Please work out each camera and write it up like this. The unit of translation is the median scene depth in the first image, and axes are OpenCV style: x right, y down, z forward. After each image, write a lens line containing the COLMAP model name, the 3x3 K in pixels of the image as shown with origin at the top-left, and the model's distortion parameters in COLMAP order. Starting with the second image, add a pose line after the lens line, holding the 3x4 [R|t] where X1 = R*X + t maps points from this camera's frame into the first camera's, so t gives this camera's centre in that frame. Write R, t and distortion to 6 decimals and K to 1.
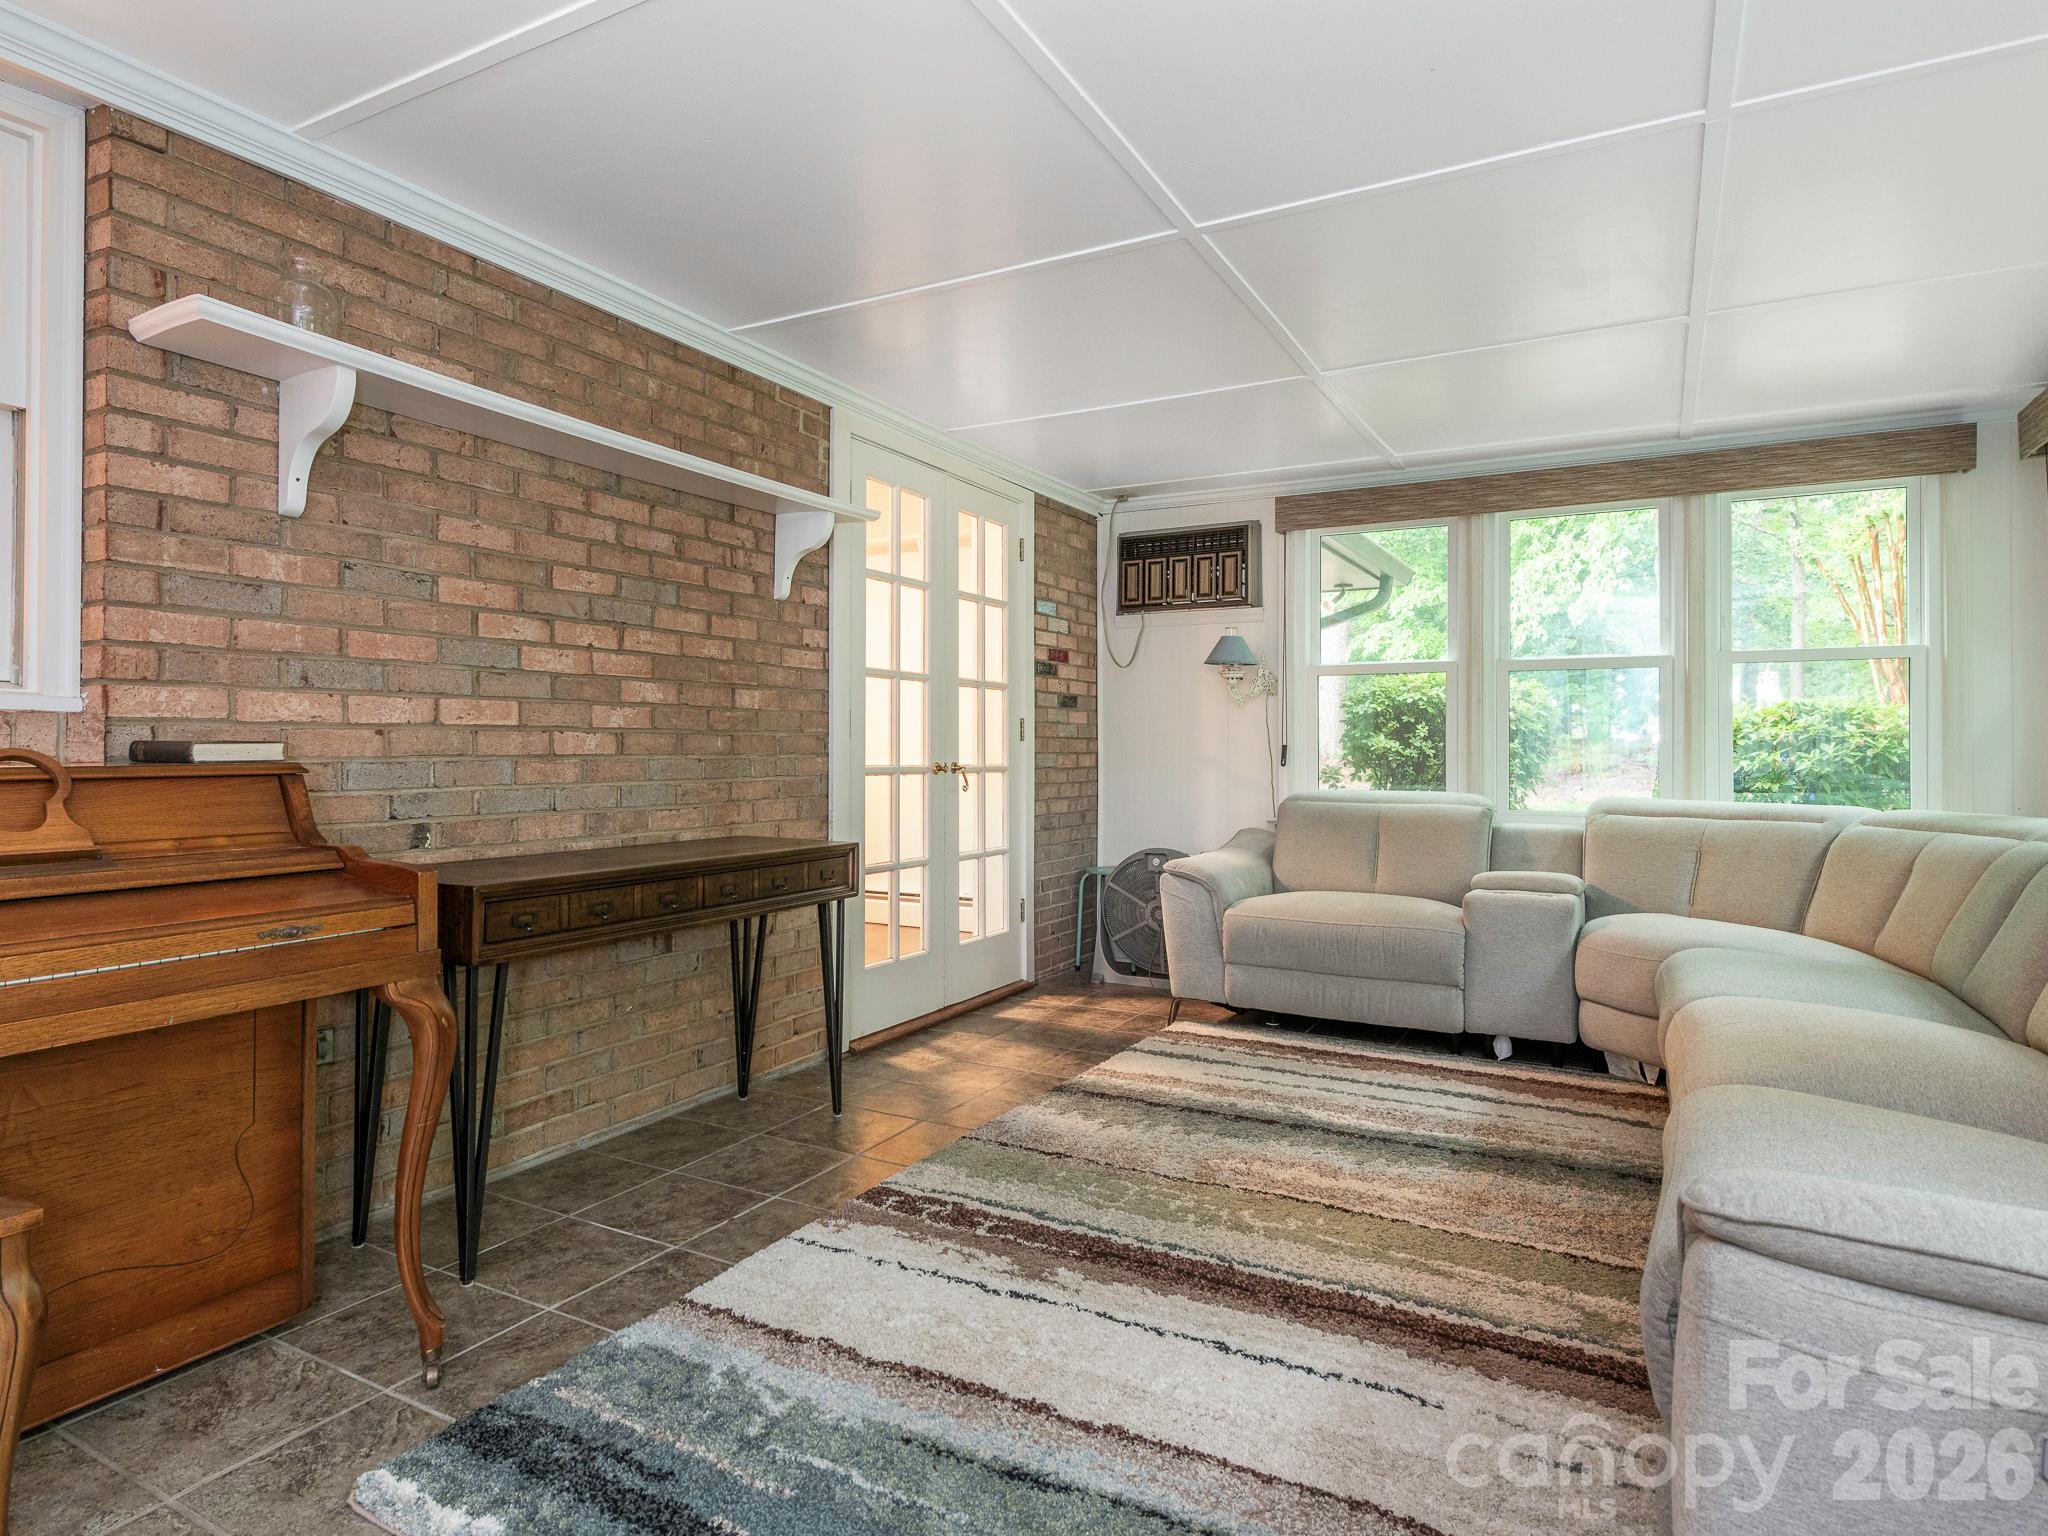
lens RADIAL K [[1183.0, 0, 973.2], [0, 1183.0, 732.2], [0, 0, 1]] dist [0.020503, -0.002982]
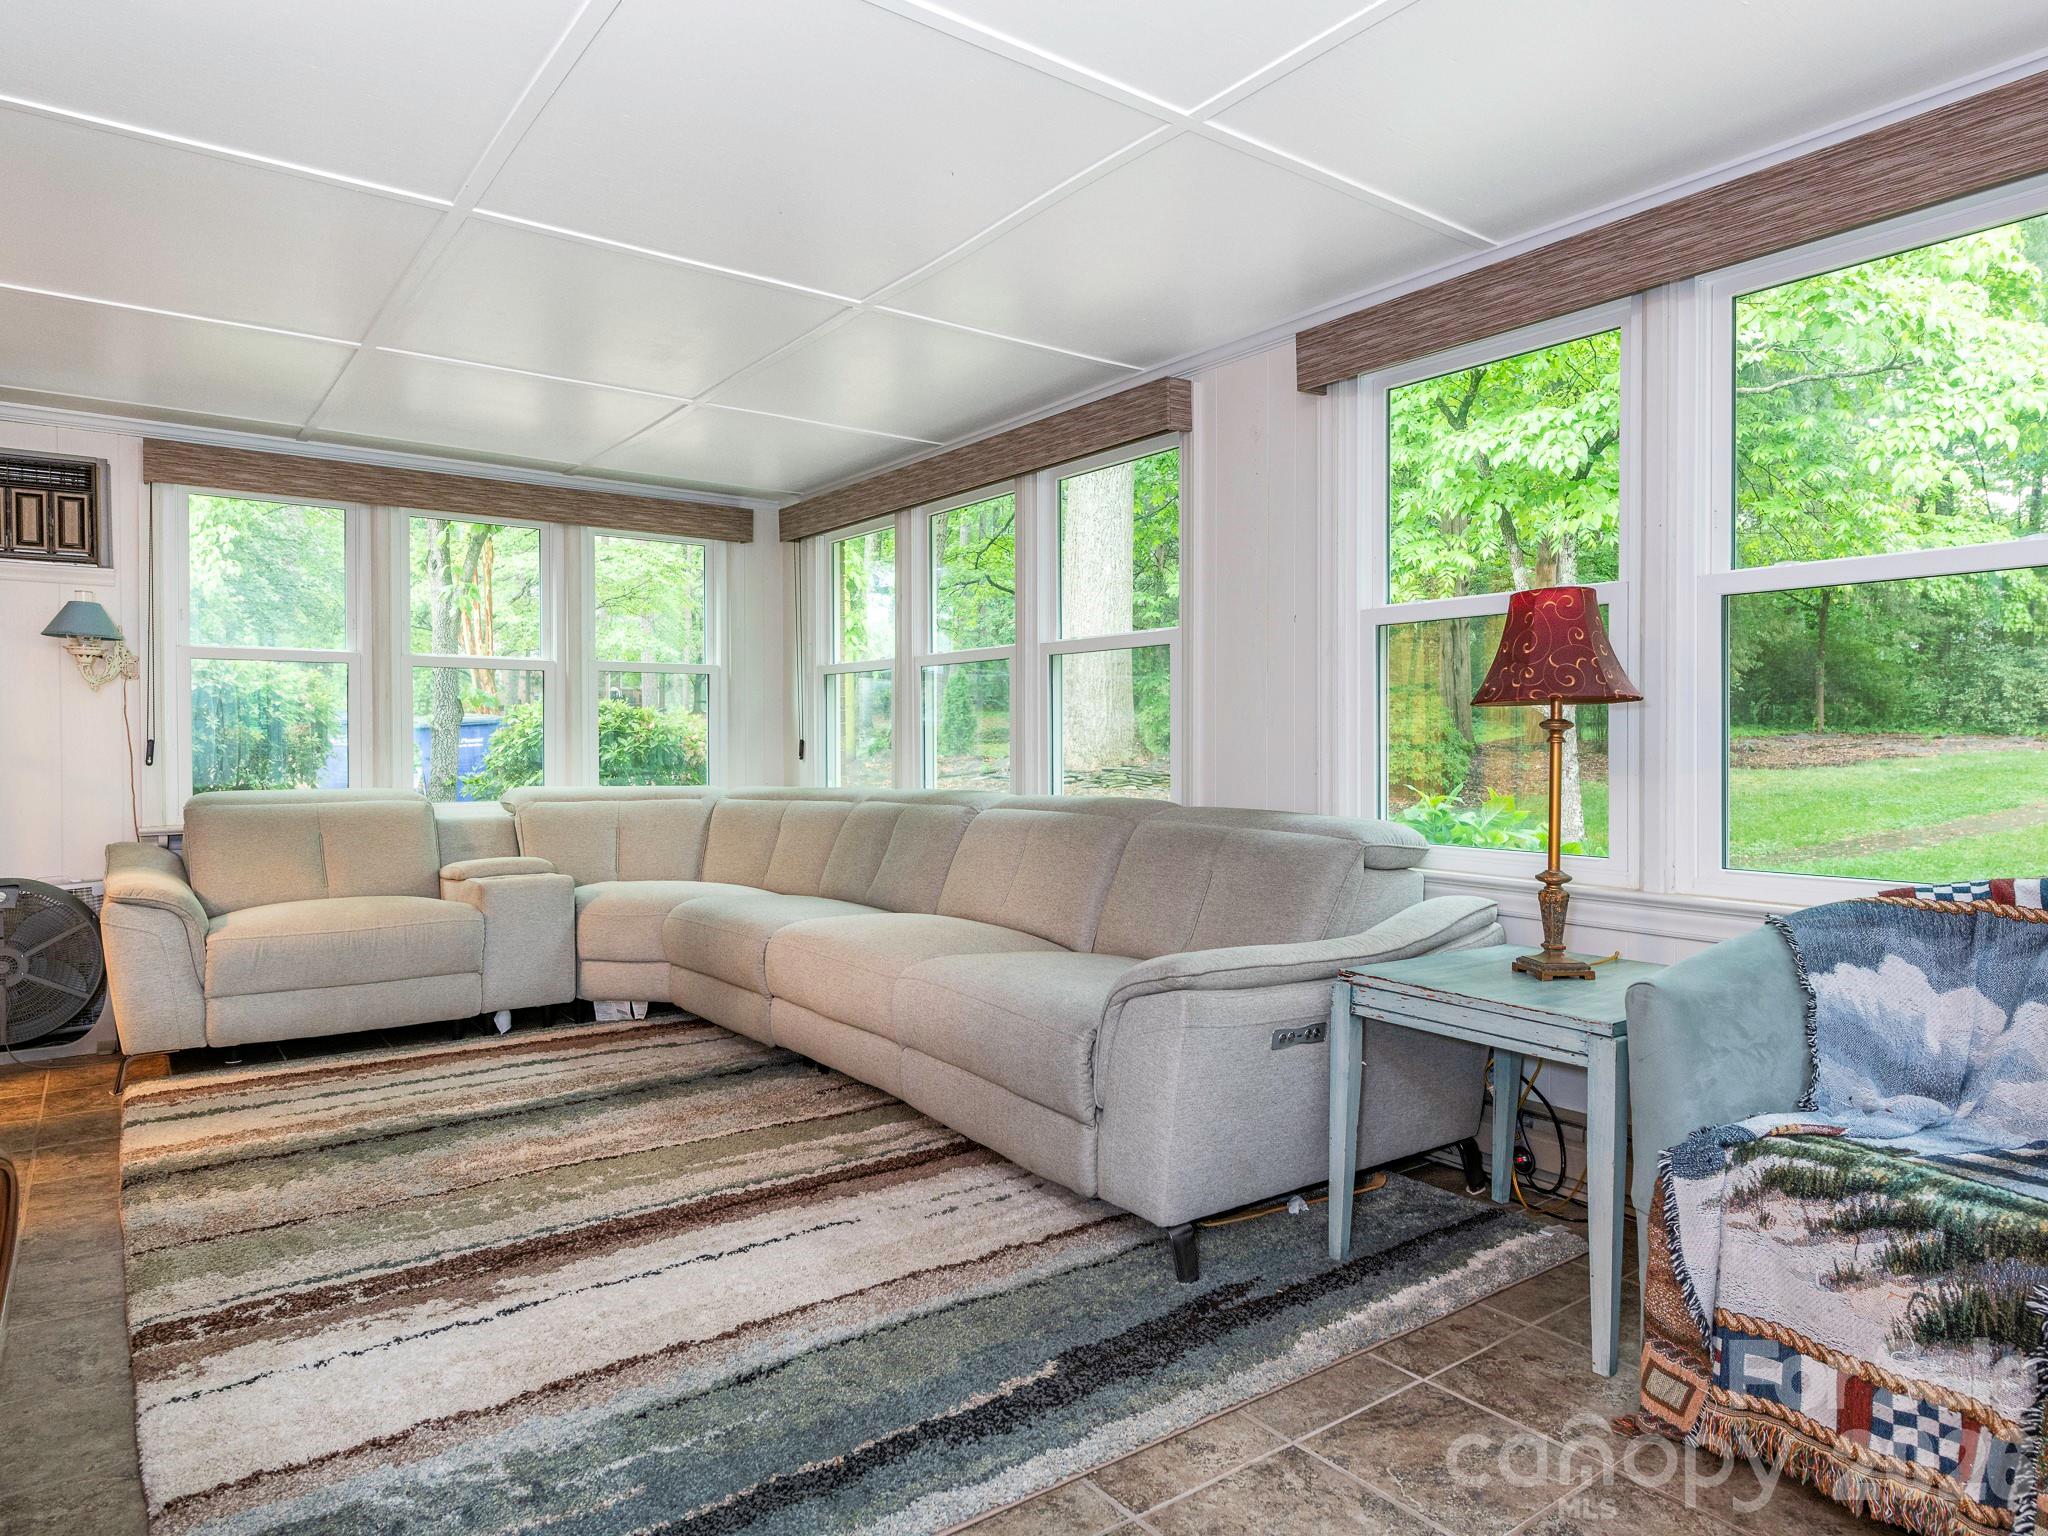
lens RADIAL K [[1274.4, 0, 1015.5], [0, 1274.4, 756.8], [0, 0, 1]] dist [0.004956, 0.001964]
pose [[0.396044, -0.014743, 0.918113, -0.621036], [-0.008933, 0.999762, 0.019908, -0.001320], [-0.918188, -0.016086, 0.395818, 0.180932]]
